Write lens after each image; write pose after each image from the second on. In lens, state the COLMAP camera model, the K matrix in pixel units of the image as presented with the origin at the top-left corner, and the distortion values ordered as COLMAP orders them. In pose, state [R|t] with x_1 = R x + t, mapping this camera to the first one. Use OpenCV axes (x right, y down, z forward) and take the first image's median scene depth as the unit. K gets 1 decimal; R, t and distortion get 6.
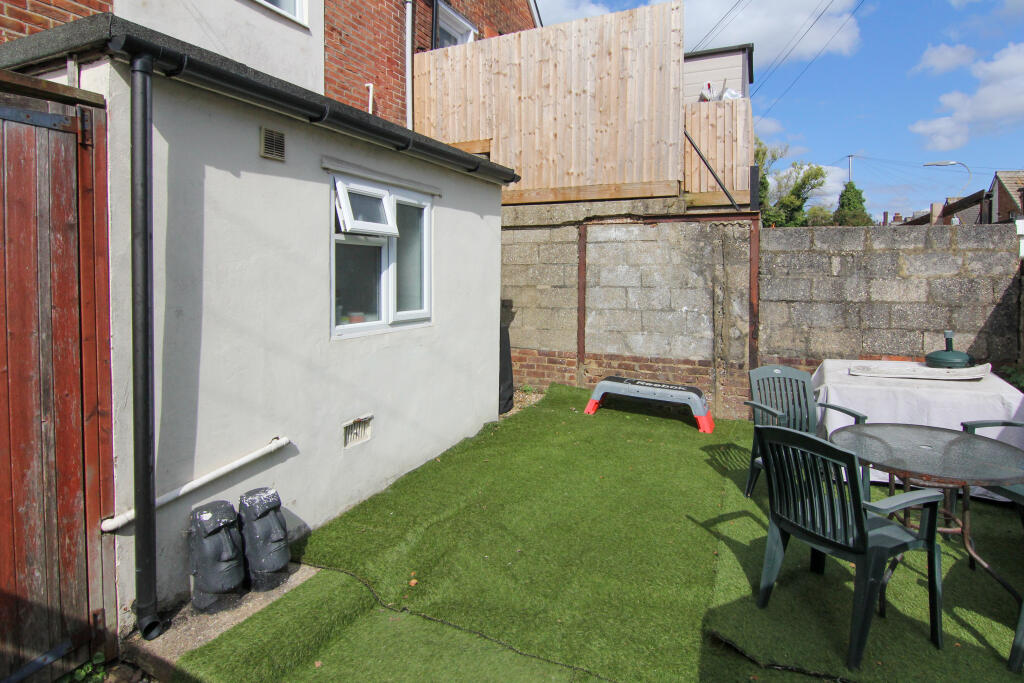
lens RADIAL K [[552.7, 0, 511.8], [0, 552.7, 293.6], [0, 0, 1]] dist [0.002591, -0.000214]
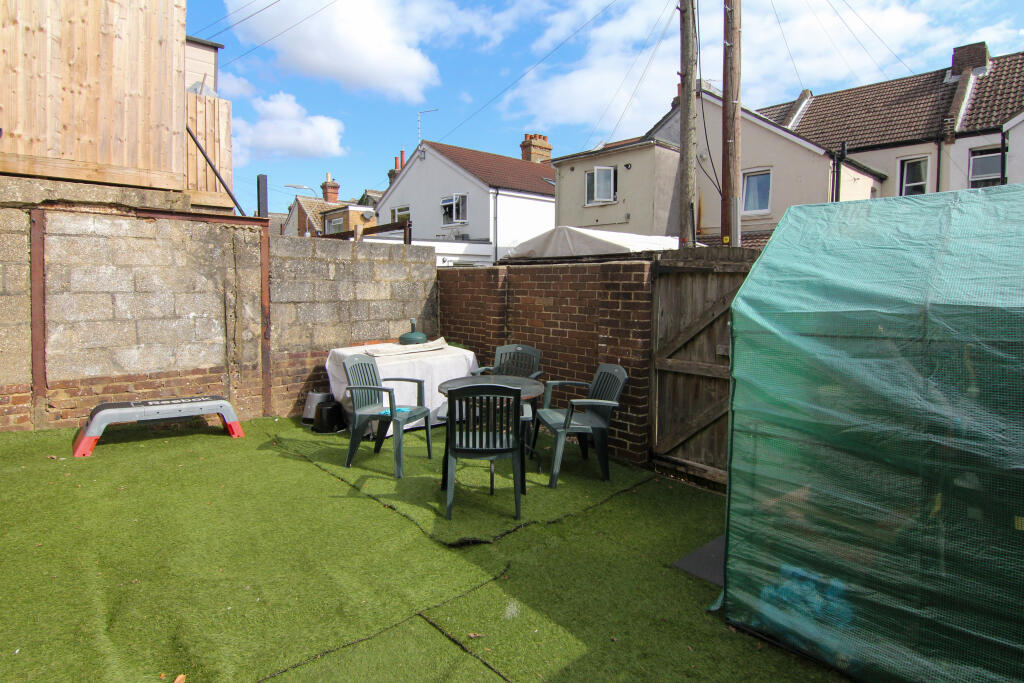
lens RADIAL K [[568.7, 0, 511.4], [0, 568.7, 312.5], [0, 0, 1]] dist [-0.004000, -0.003165]
pose [[0.392495, -0.049465, 0.918423, -0.354192], [0.024902, 0.998758, 0.043150, -0.004305], [-0.919417, 0.005935, 0.393239, 0.134404]]
